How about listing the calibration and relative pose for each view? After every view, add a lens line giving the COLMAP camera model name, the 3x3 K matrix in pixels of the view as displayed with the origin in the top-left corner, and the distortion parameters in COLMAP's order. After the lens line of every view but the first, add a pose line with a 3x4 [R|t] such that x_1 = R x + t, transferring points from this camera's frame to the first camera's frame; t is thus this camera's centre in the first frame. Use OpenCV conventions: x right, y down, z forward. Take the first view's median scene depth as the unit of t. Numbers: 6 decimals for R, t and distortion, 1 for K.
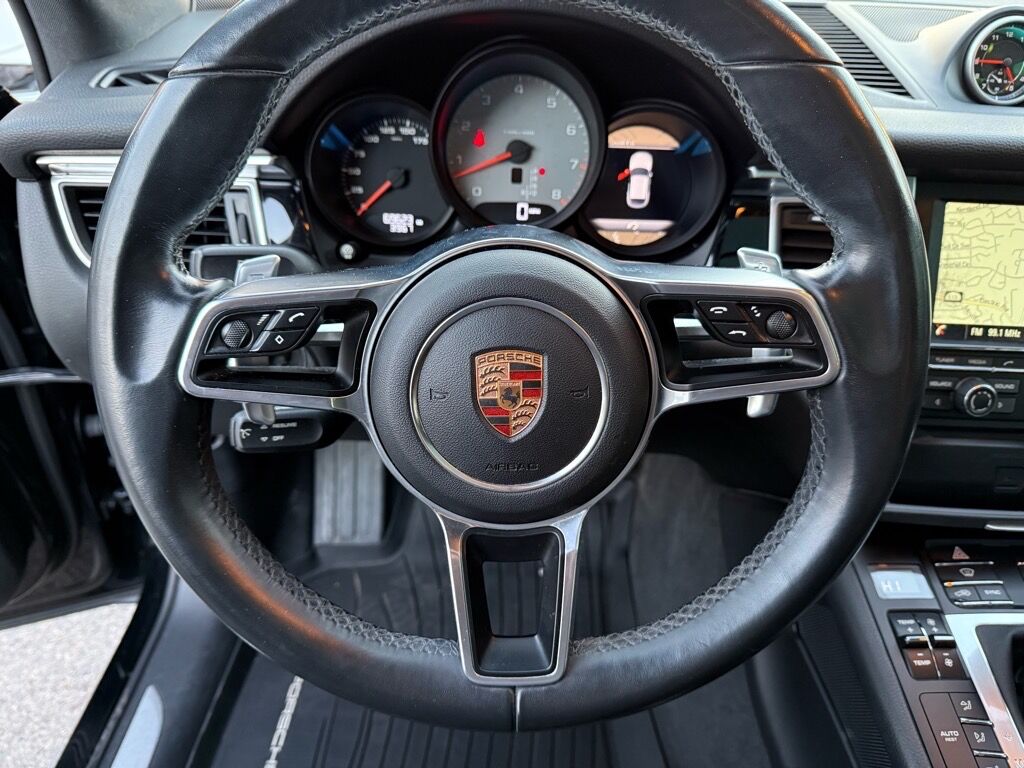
lens RADIAL K [[733.9, 0, 512.0], [0, 733.9, 384.0], [0, 0, 1]] dist [-0.017758, -0.006504]
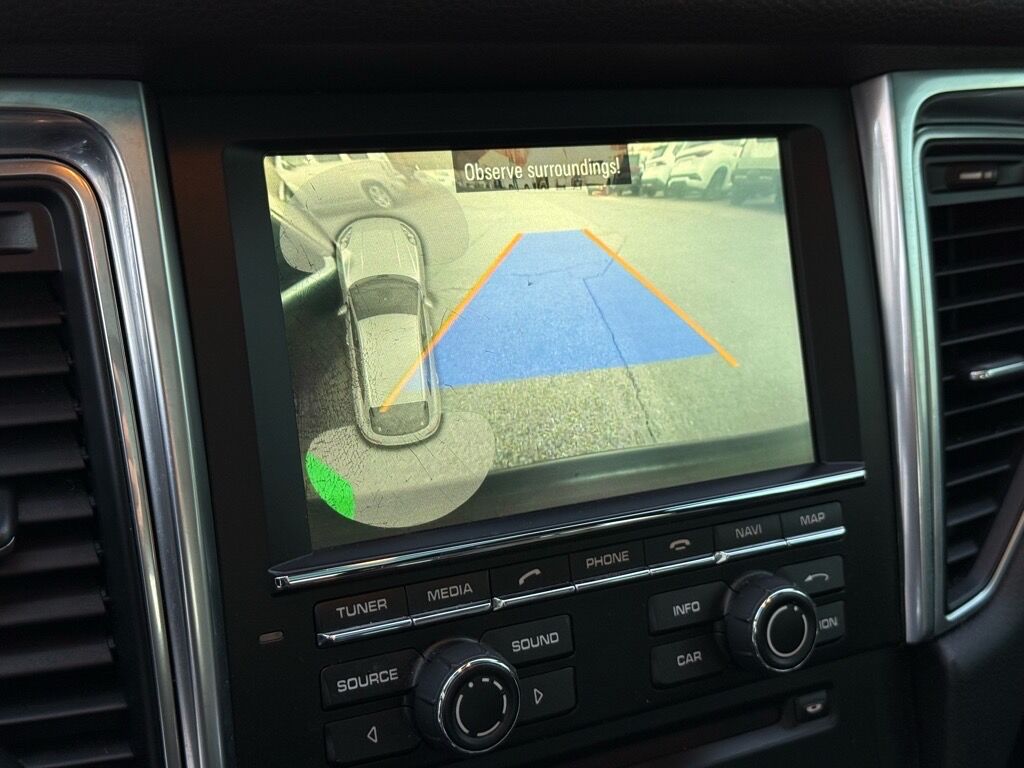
lens RADIAL K [[1418.7, 0, 511.4], [0, 1418.7, 394.9], [0, 0, 1]] dist [0.141010, -0.129615]
pose [[0.856443, -0.144555, 0.495589, 0.342339], [0.219023, 0.971059, -0.095258, -0.050693], [-0.467476, 0.190129, 0.863318, 0.384076]]
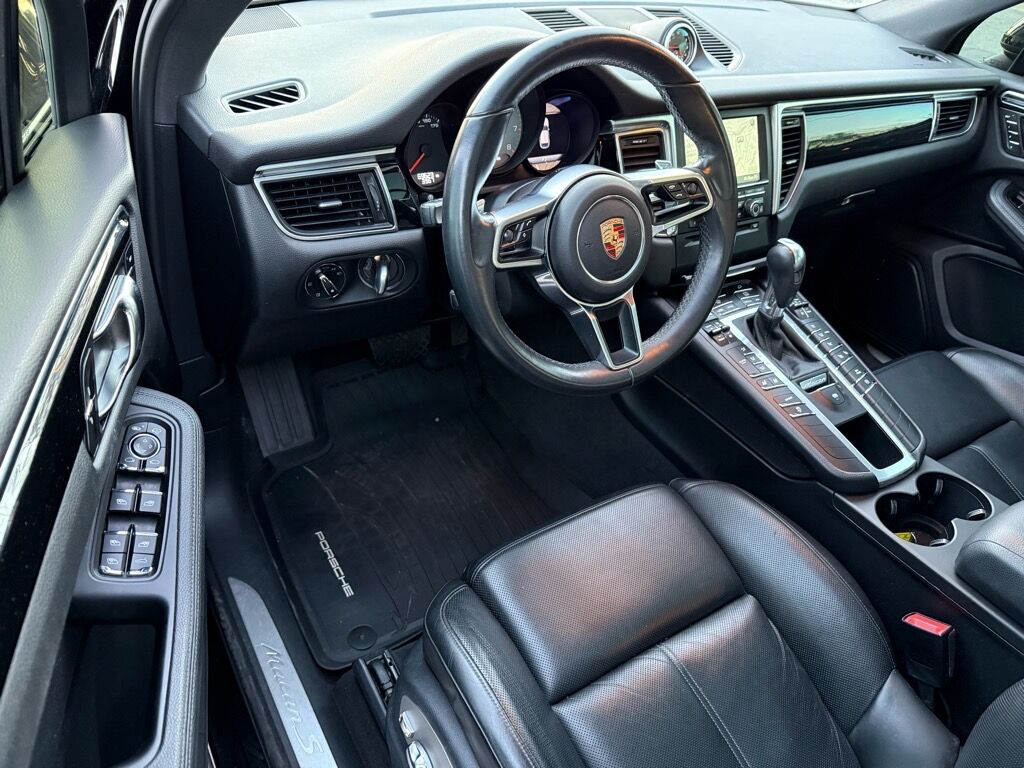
lens RADIAL K [[704.4, 0, 512.0], [0, 704.4, 384.0], [0, 0, 1]] dist [-0.004377, -0.002348]
pose [[0.837781, -0.290796, 0.462126, -0.934841], [0.239460, 0.956321, 0.167657, 0.002055], [-0.490695, -0.029799, 0.870822, -0.519913]]
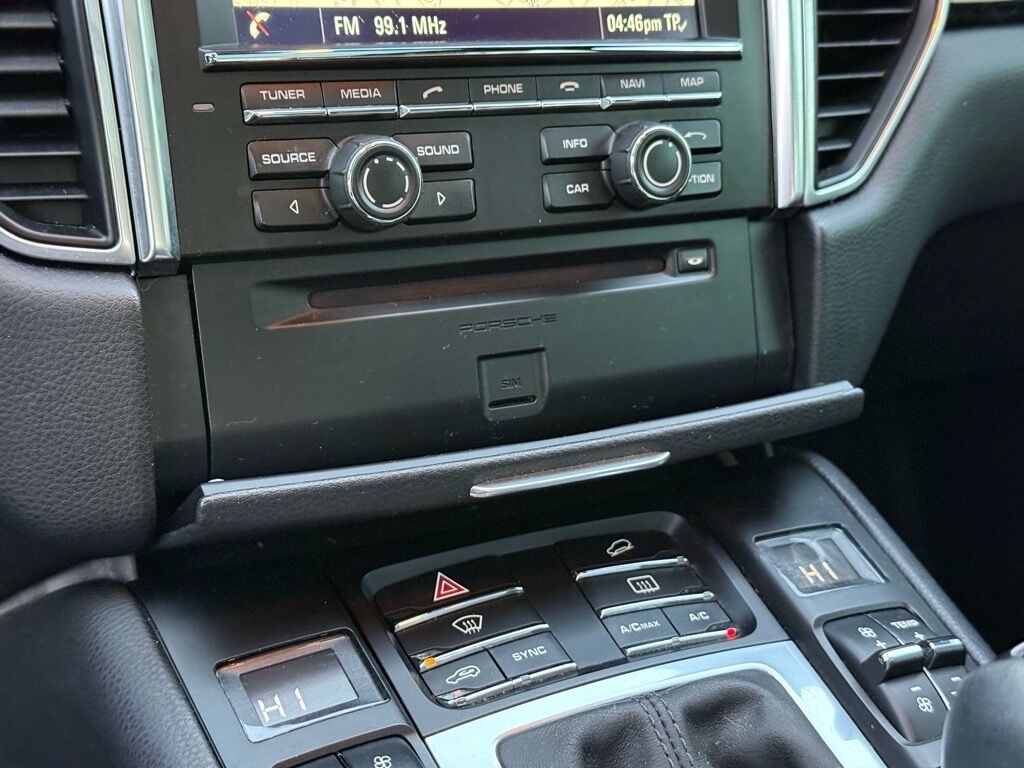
lens RADIAL K [[1407.9, 0, 512.0], [0, 1407.9, 384.0], [0, 0, 1]] dist [0.148638, -0.264709]
pose [[0.863736, -0.160588, 0.477672, 0.310433], [0.217155, 0.973955, -0.065231, 0.195228], [-0.454756, 0.160071, 0.876113, 0.299423]]
